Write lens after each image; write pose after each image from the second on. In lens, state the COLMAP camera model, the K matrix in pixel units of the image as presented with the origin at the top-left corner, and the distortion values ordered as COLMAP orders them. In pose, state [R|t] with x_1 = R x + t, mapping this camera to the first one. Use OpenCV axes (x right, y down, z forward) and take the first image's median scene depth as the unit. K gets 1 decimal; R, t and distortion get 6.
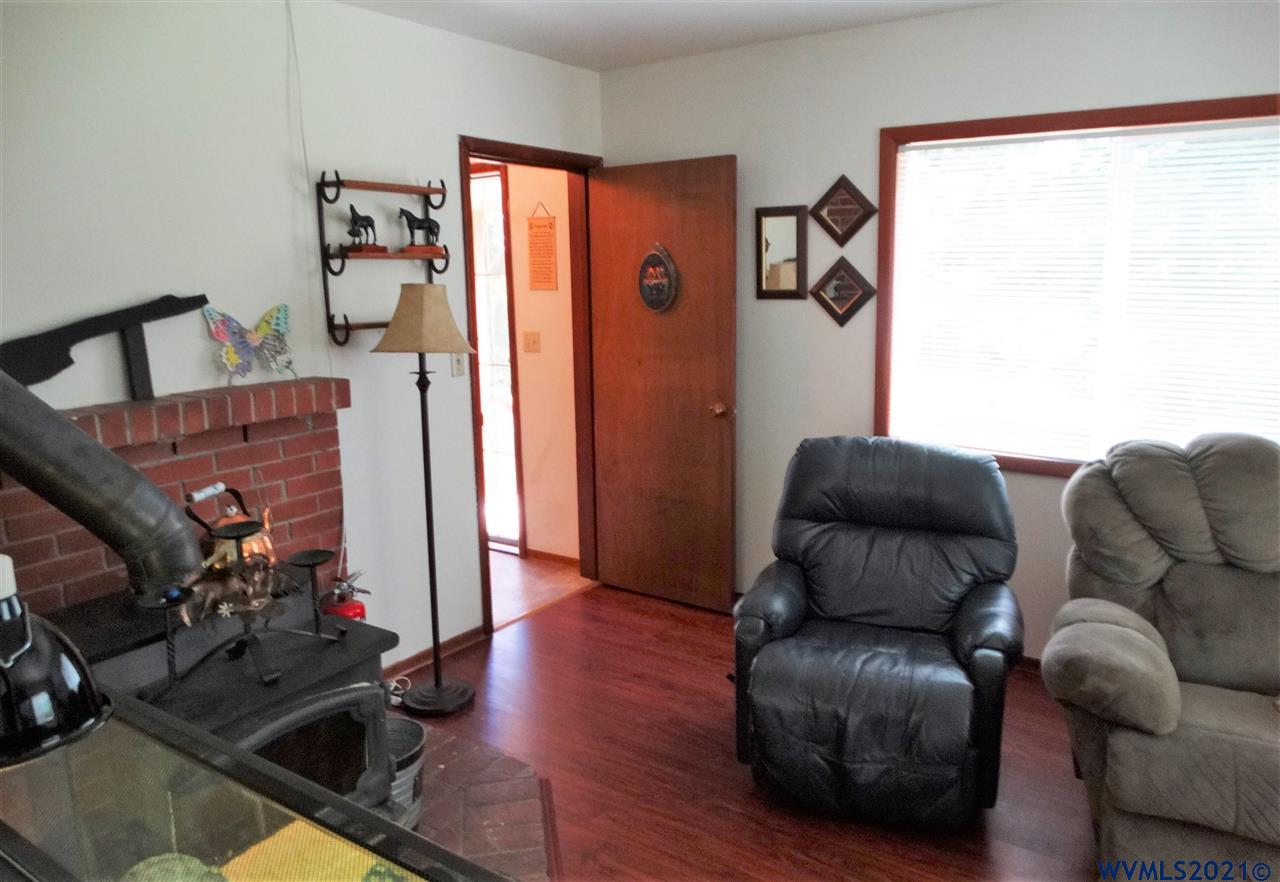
lens RADIAL K [[950.5, 0, 640.0], [0, 950.5, 441.0], [0, 0, 1]] dist [-0.006297, -0.006698]
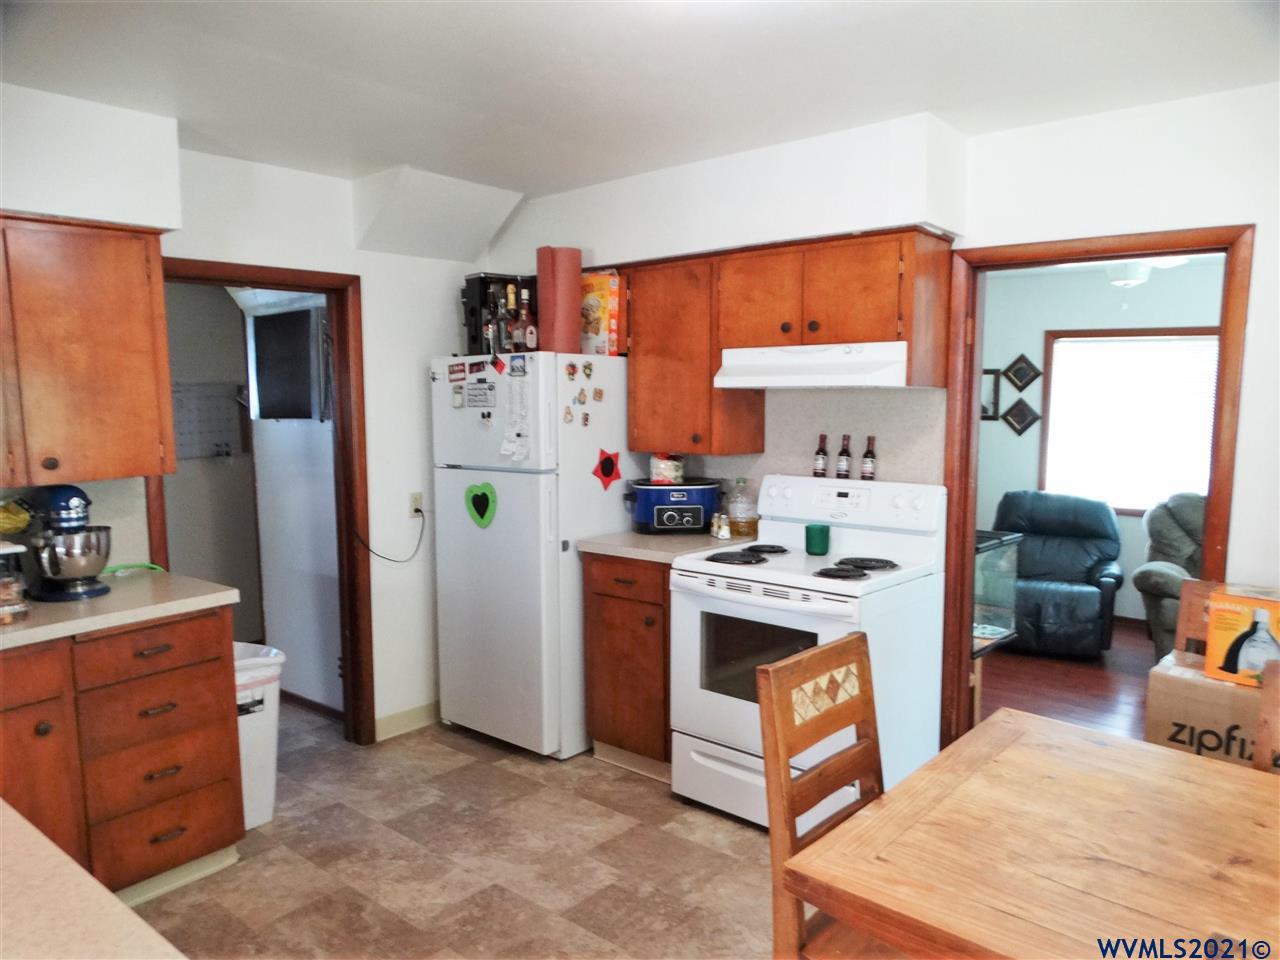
lens RADIAL K [[892.1, 0, 640.0], [0, 892.1, 480.0], [0, 0, 1]] dist [-0.003957, 0.001499]
pose [[0.992654, 0.038498, -0.114701, -0.413244], [-0.046647, 0.996510, -0.069227, 0.154125], [0.111636, 0.074069, 0.990985, -1.019971]]
